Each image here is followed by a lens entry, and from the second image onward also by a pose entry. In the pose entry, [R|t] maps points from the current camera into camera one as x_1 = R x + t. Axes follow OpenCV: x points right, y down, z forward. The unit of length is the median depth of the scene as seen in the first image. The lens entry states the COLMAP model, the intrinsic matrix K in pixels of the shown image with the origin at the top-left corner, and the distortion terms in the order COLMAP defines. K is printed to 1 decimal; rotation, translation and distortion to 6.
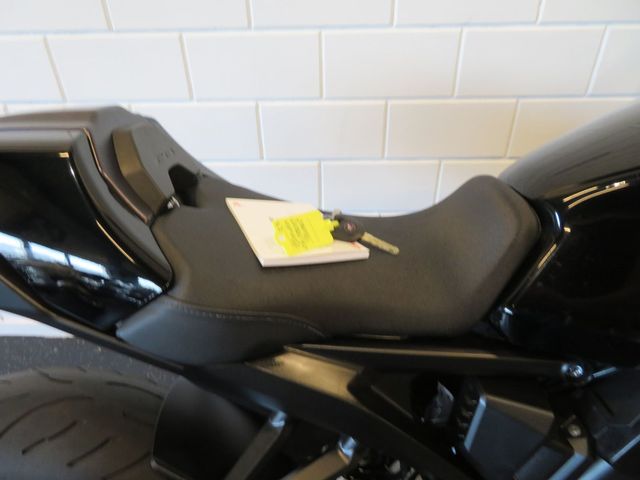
lens RADIAL K [[451.5, 0, 320.0], [0, 451.5, 240.0], [0, 0, 1]] dist [-0.002094, -0.002249]
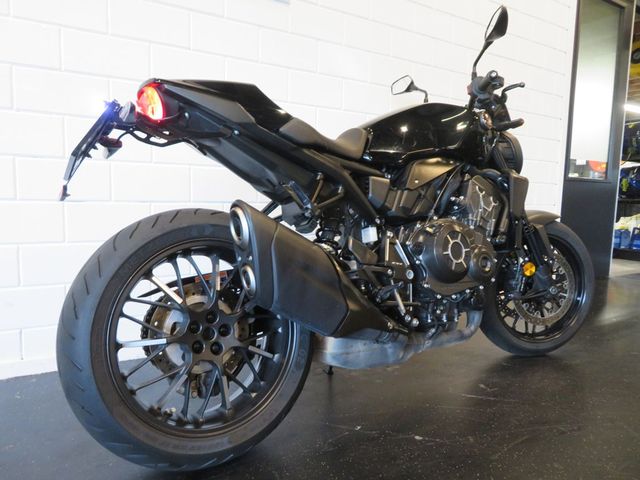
lens RADIAL K [[451.5, 0, 320.0], [0, 451.5, 240.0], [0, 0, 1]] dist [-0.002094, -0.002249]
pose [[0.829755, -0.029304, 0.557358, -1.642540], [0.288886, 0.876993, -0.383964, 1.789072], [-0.477547, 0.479609, 0.736155, -0.907201]]
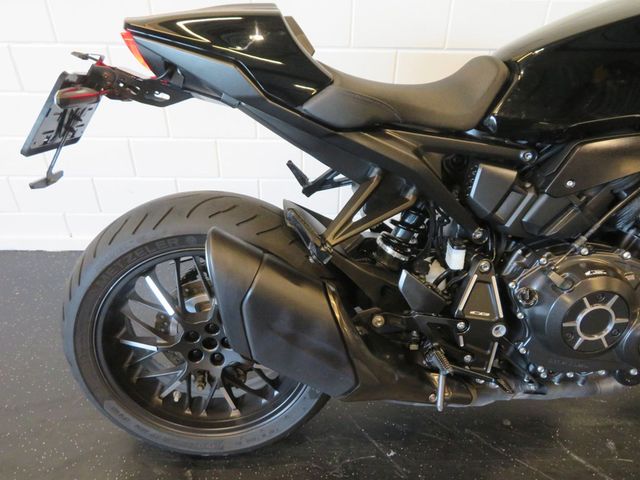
lens RADIAL K [[459.1, 0, 320.0], [0, 459.1, 240.0], [0, 0, 1]] dist [-0.005163, 0.005834]
pose [[0.997347, -0.001243, 0.072781, -0.428906], [0.002648, 0.999812, -0.019214, 0.673007], [-0.072744, 0.019356, 0.997163, -0.821330]]
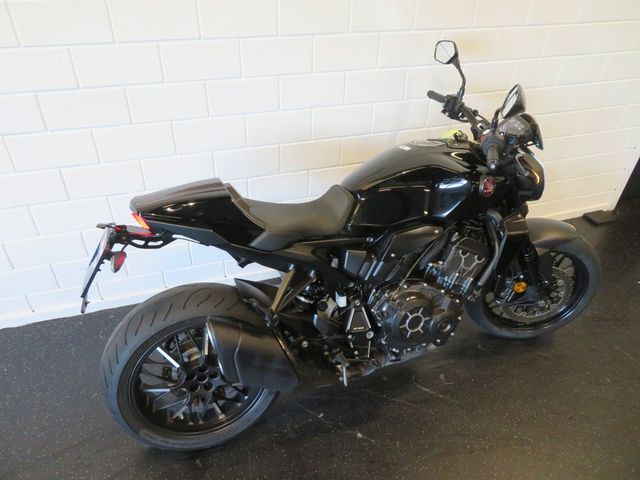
lens RADIAL K [[459.1, 0, 320.0], [0, 459.1, 240.0], [0, 0, 1]] dist [-0.005163, 0.005834]
pose [[0.933192, -0.168953, 0.317187, -0.892380], [0.159193, 0.985621, 0.056644, 0.034925], [-0.322196, -0.002366, 0.946670, -2.162575]]
